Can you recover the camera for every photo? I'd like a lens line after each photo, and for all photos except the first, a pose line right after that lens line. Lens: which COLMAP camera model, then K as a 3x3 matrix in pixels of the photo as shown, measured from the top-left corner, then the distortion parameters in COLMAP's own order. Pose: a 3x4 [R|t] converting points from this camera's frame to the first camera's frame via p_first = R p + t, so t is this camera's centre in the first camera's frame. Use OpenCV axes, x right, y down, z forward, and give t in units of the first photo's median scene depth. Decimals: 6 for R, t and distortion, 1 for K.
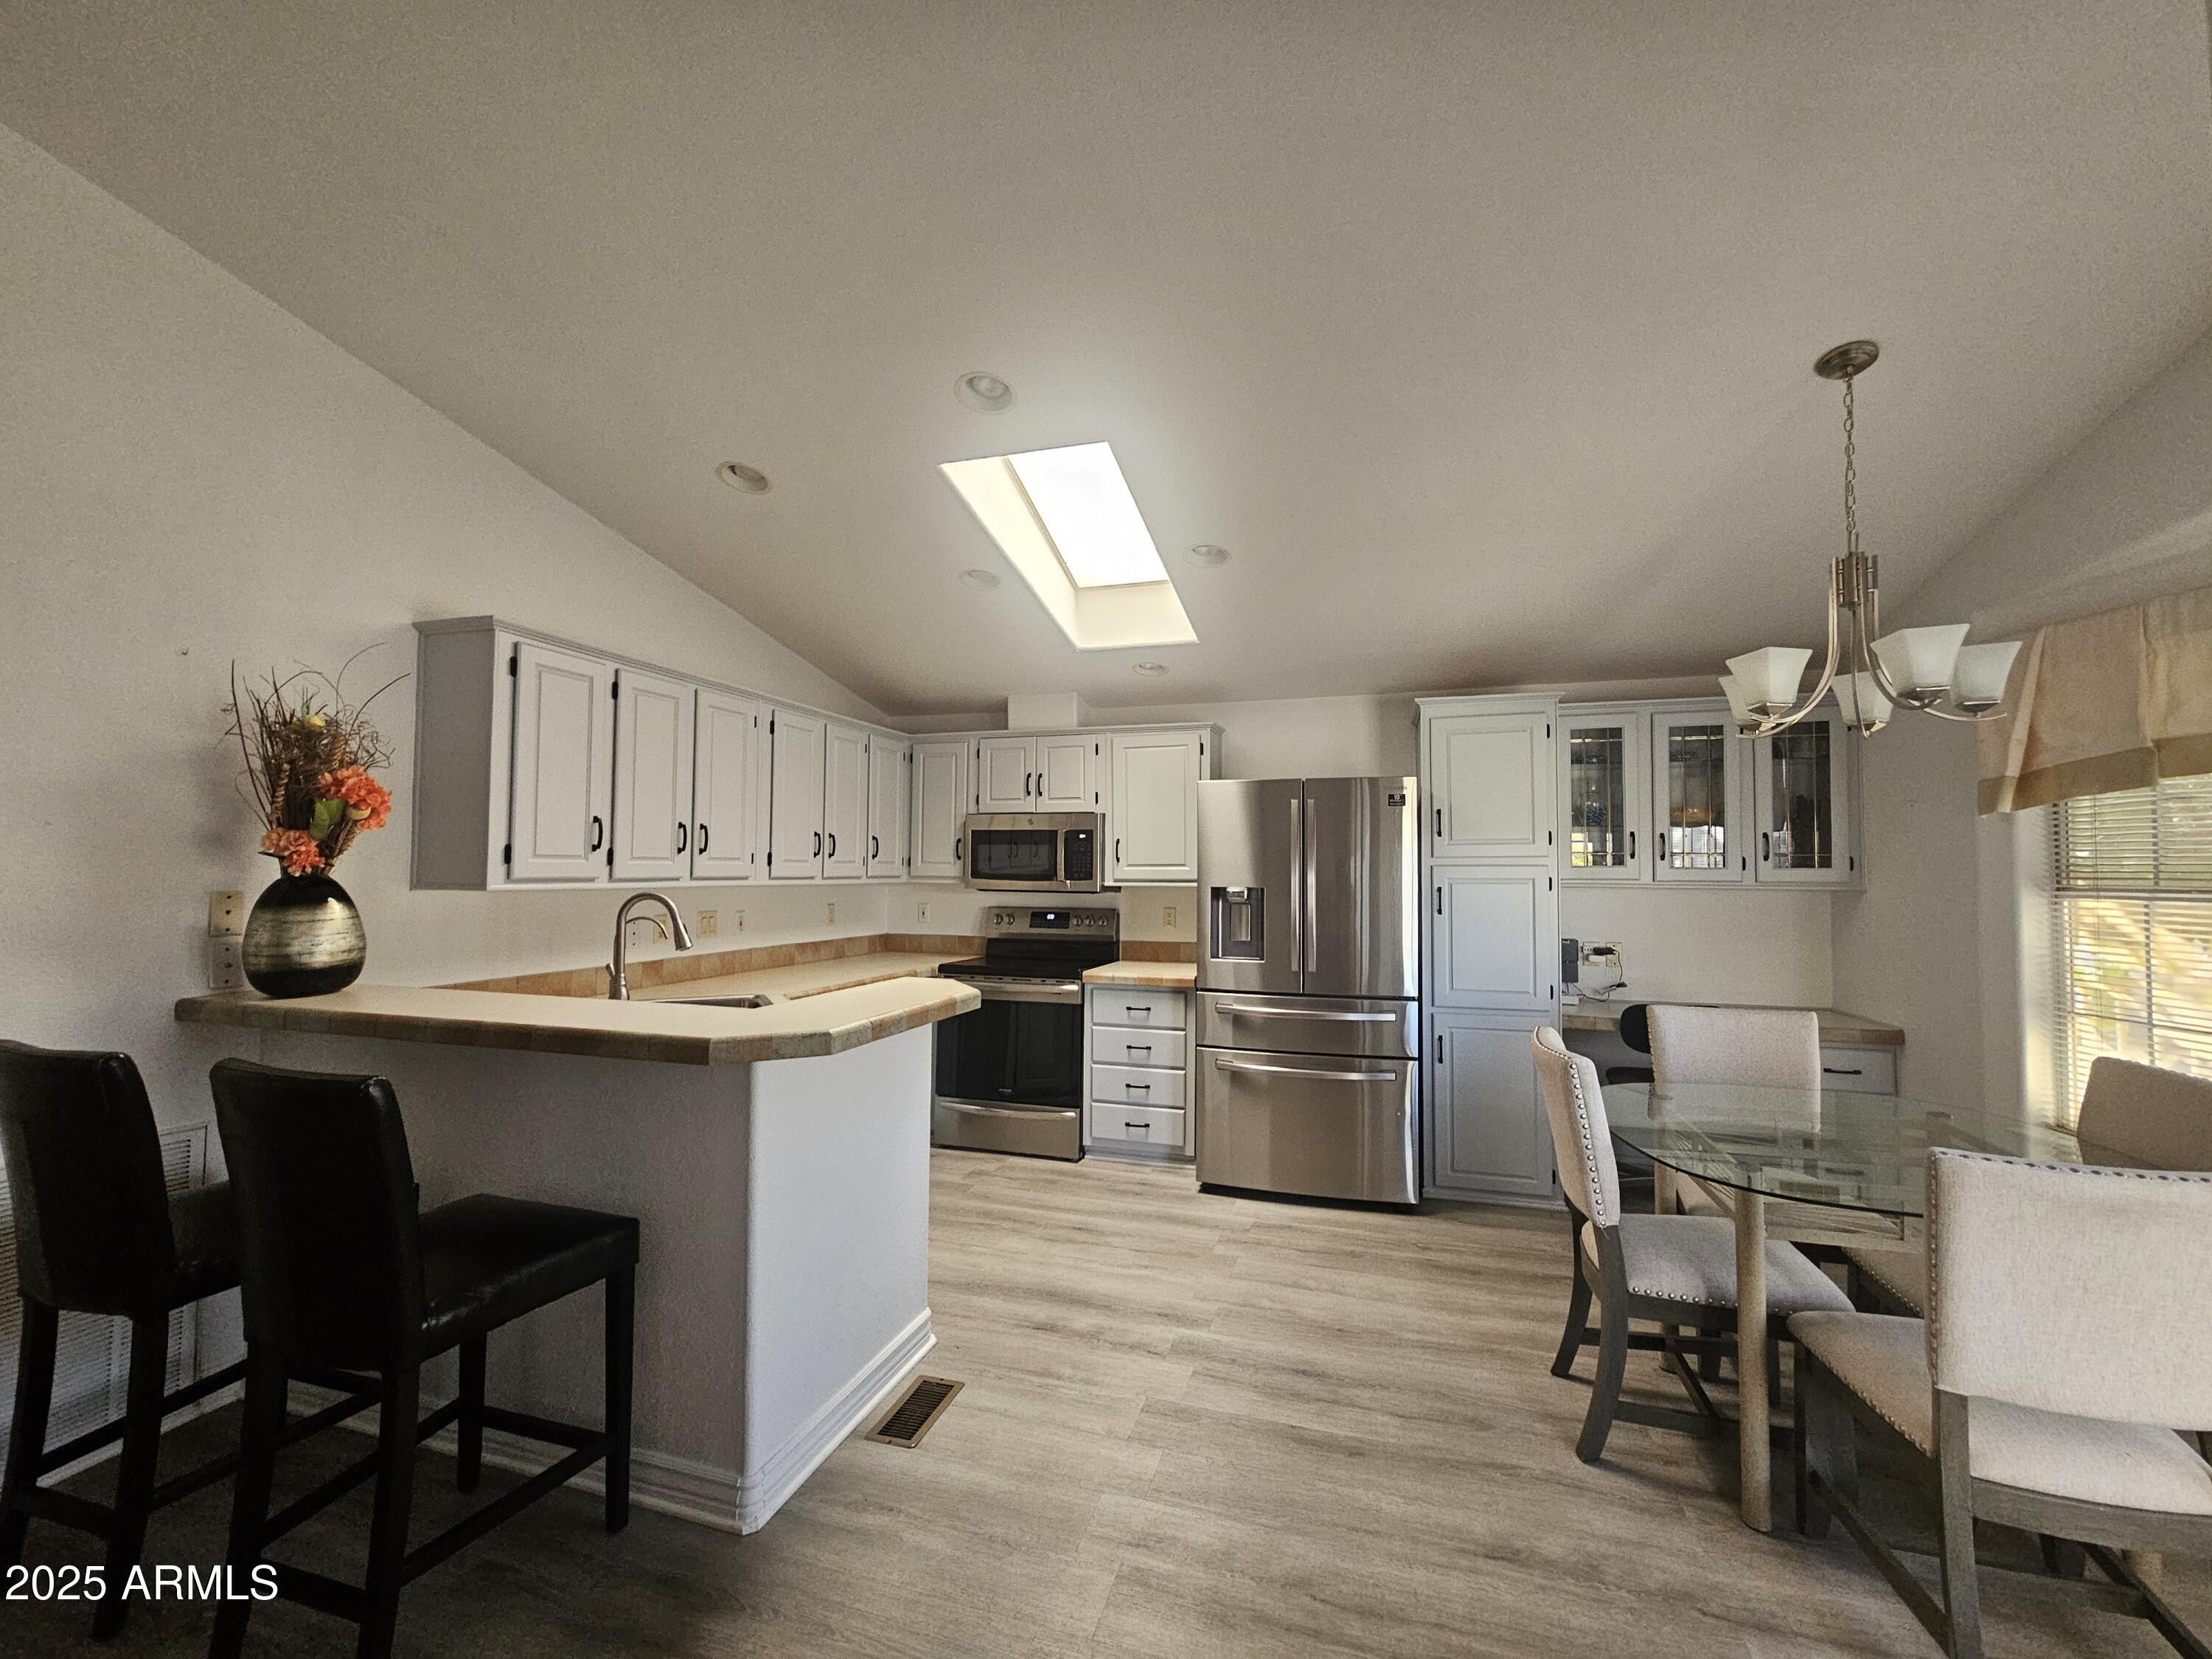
lens RADIAL K [[910.6, 0, 1101.1], [0, 910.6, 842.3], [0, 0, 1]] dist [0.001079, 0.000587]
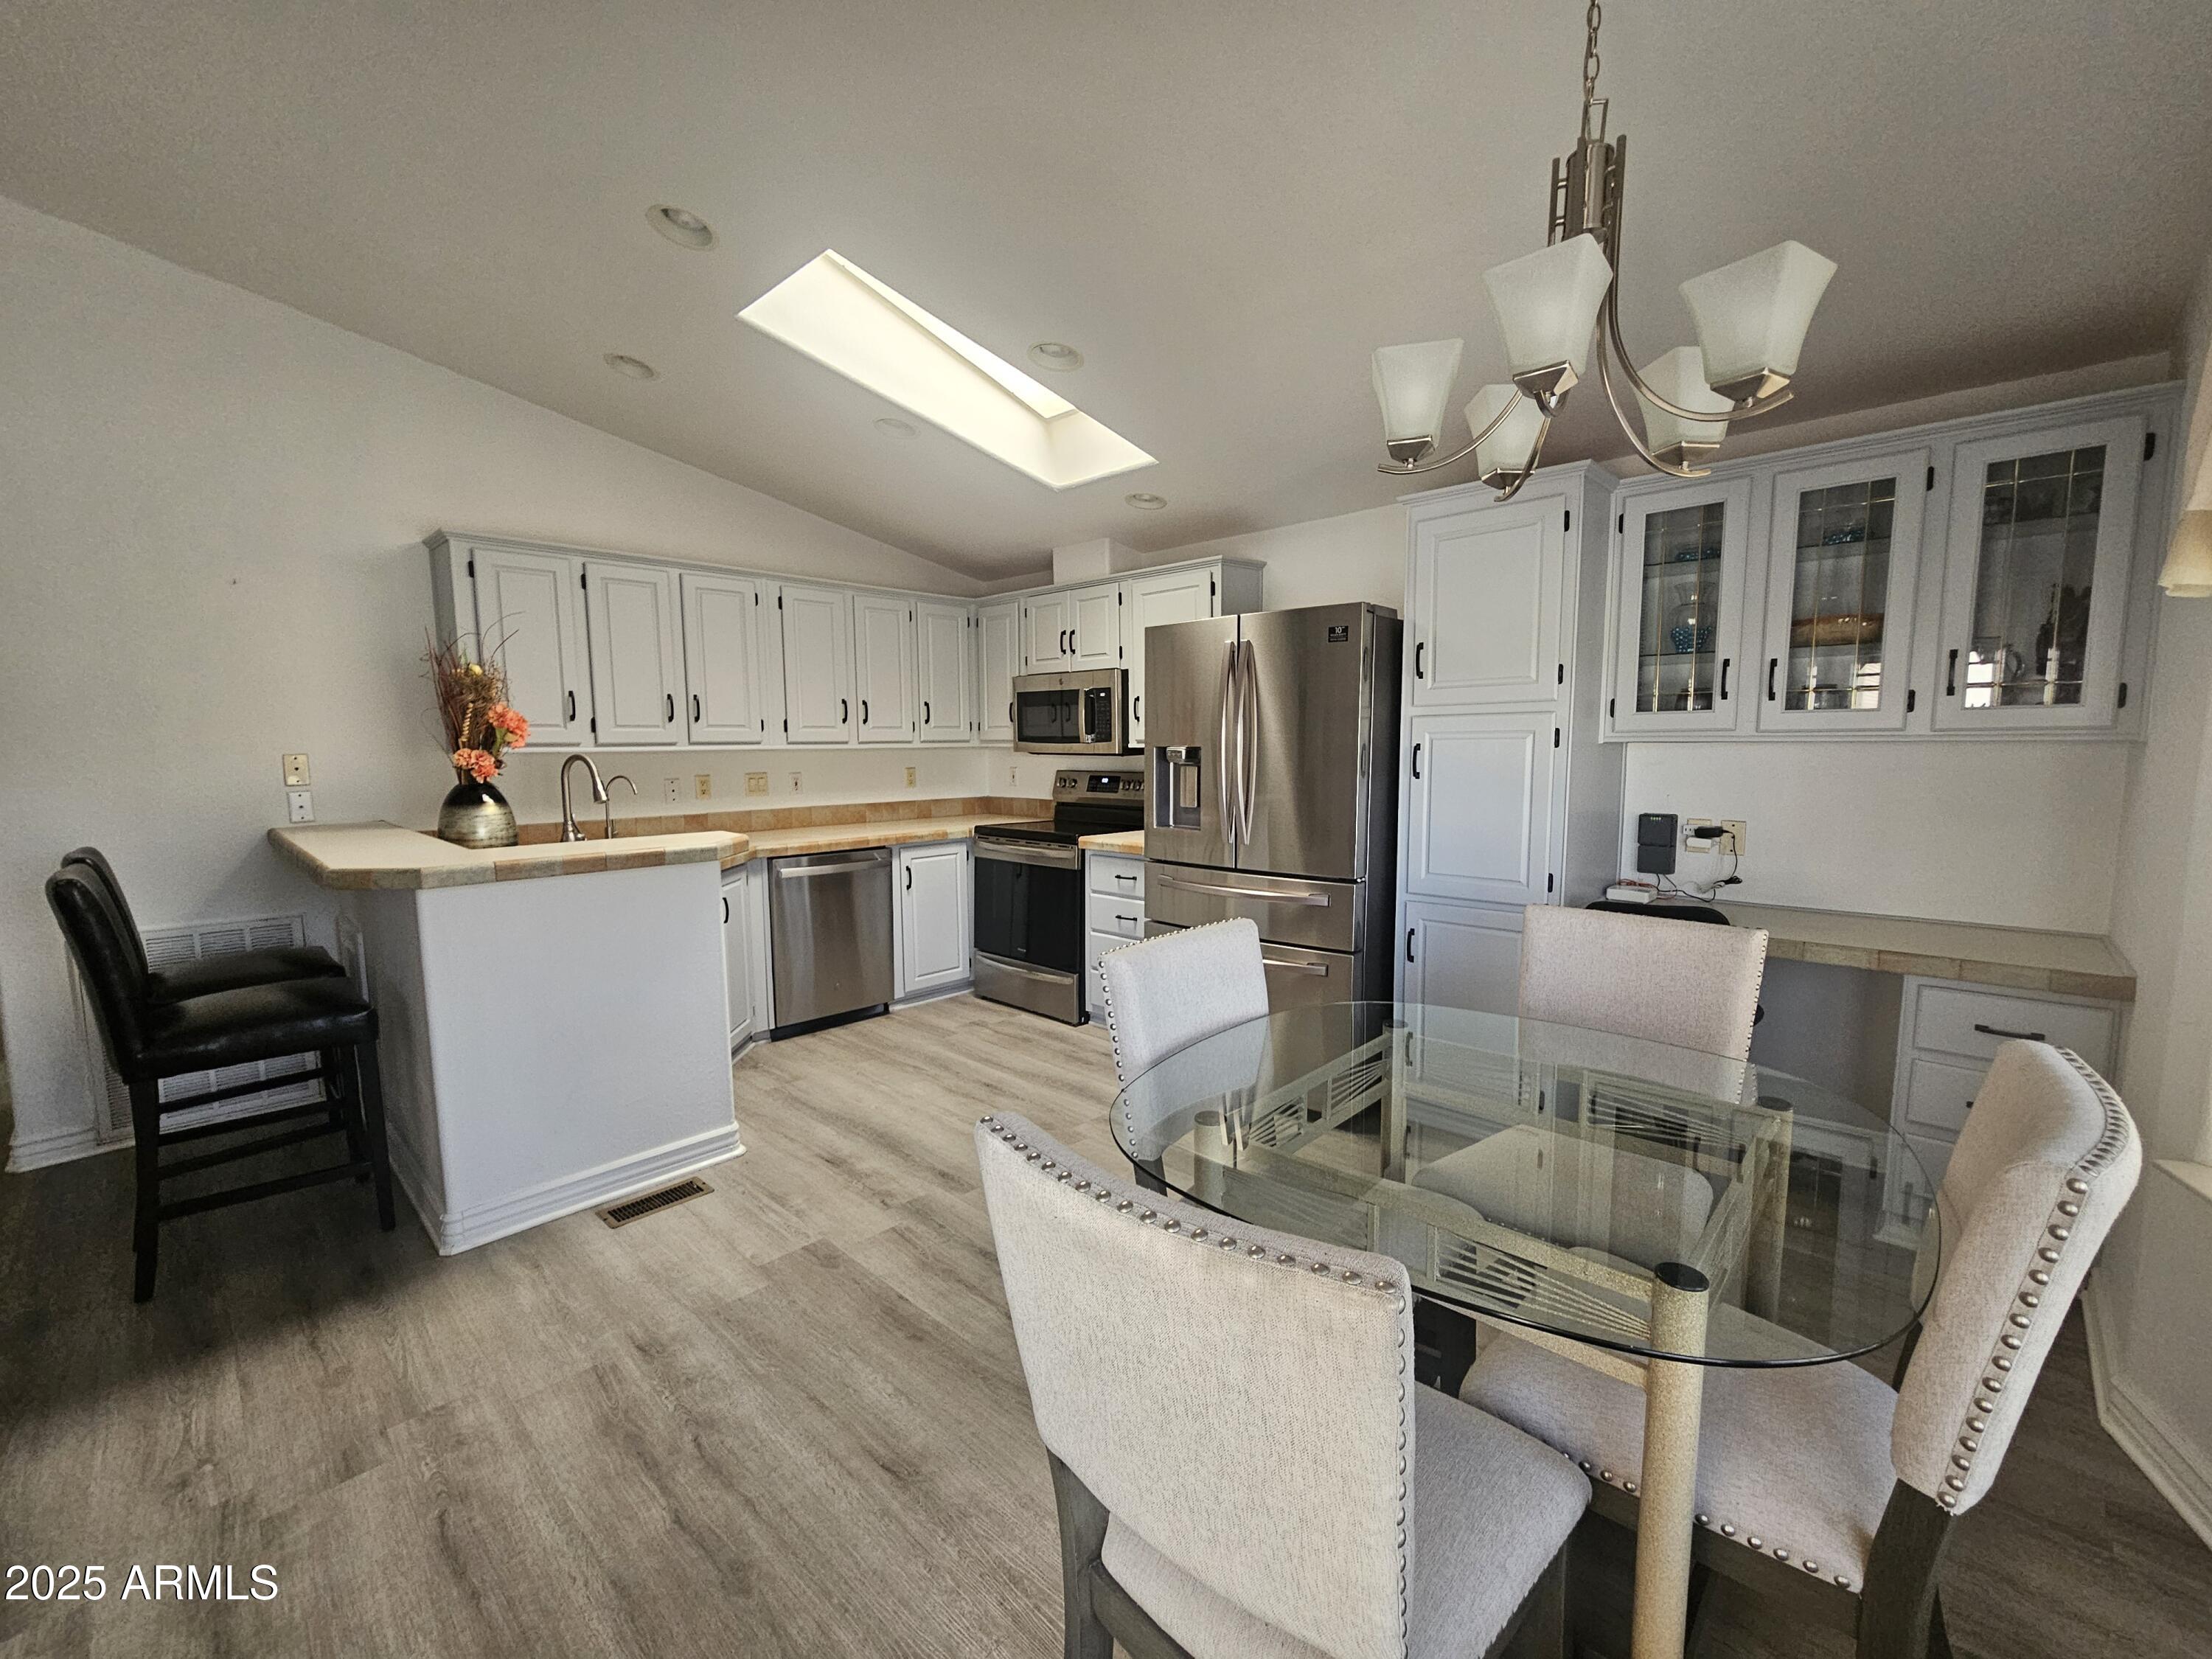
lens RADIAL K [[910.6, 0, 1101.7], [0, 910.6, 842.2], [0, 0, 1]] dist [0.001079, 0.000587]
pose [[0.897456, 0.035953, -0.439635, 0.469567], [0.027440, 0.990192, 0.136993, 0.017913], [0.440249, -0.135009, 0.887668, 0.169435]]
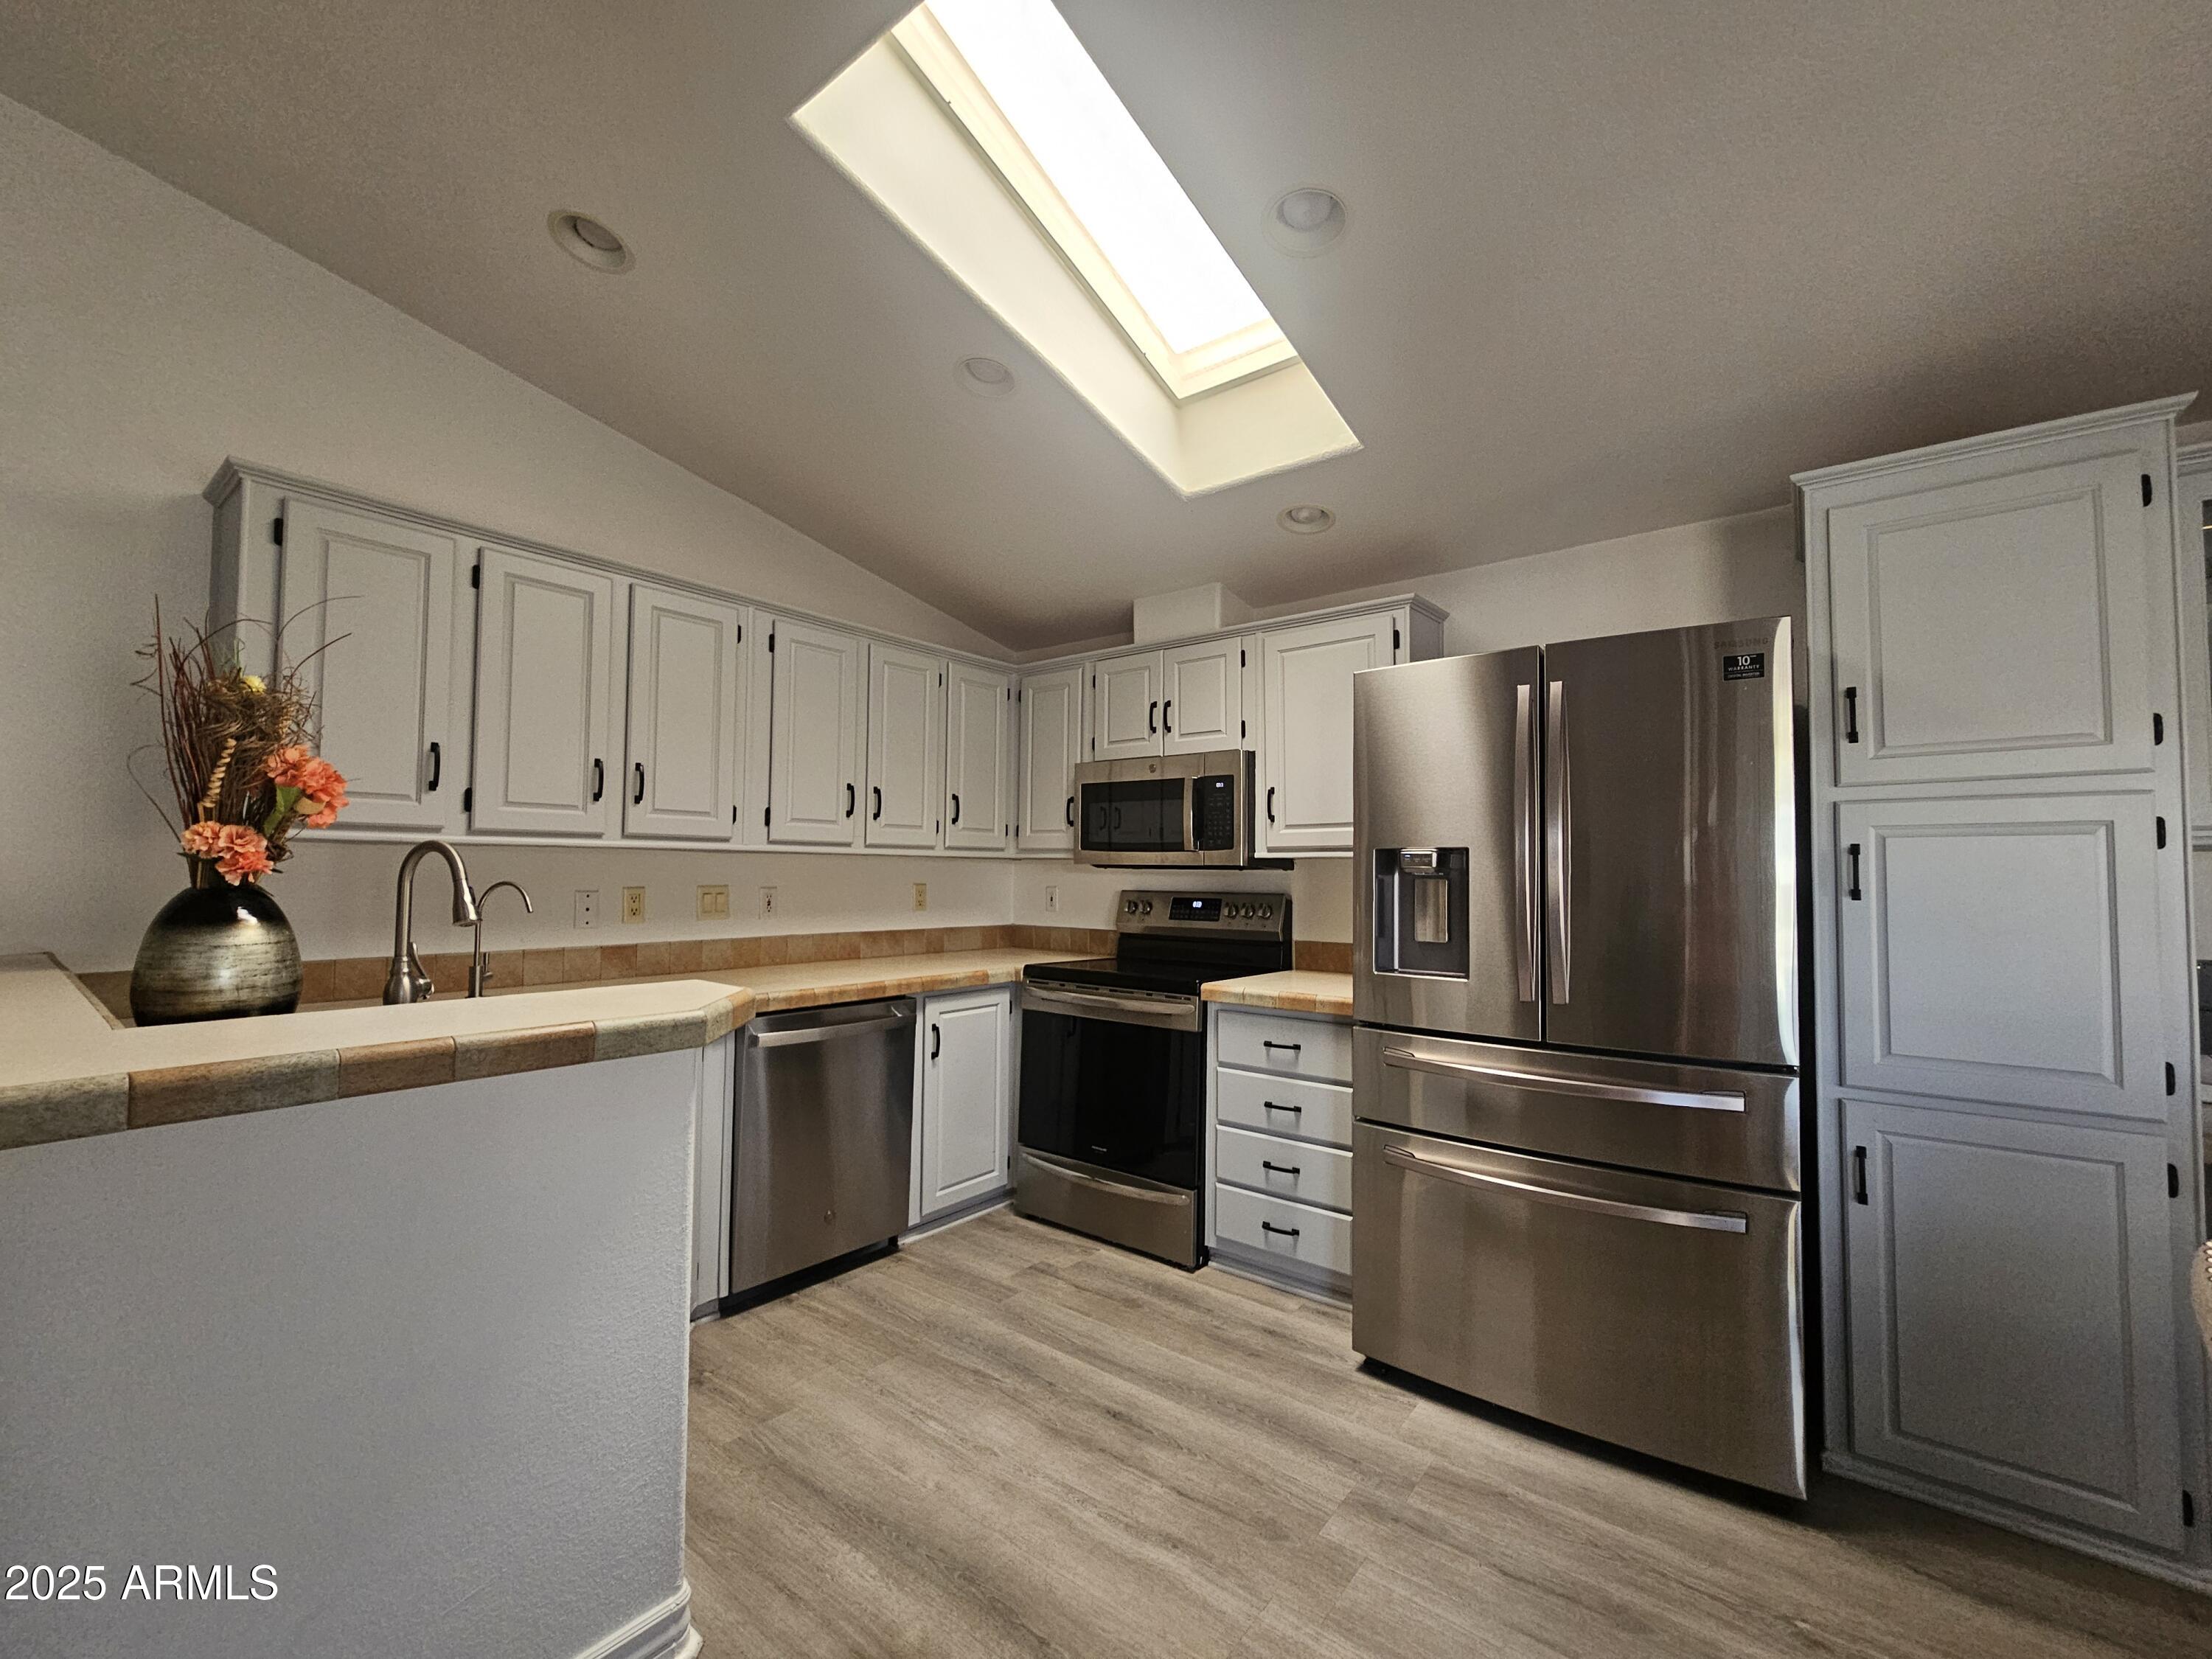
lens RADIAL K [[910.6, 0, 1102.2], [0, 910.6, 841.5], [0, 0, 1]] dist [0.001079, 0.000587]
pose [[0.935660, -0.010642, -0.352744, 0.162746], [0.008331, 0.999933, -0.008068, 0.047683], [0.352806, 0.004610, 0.935685, 0.389437]]
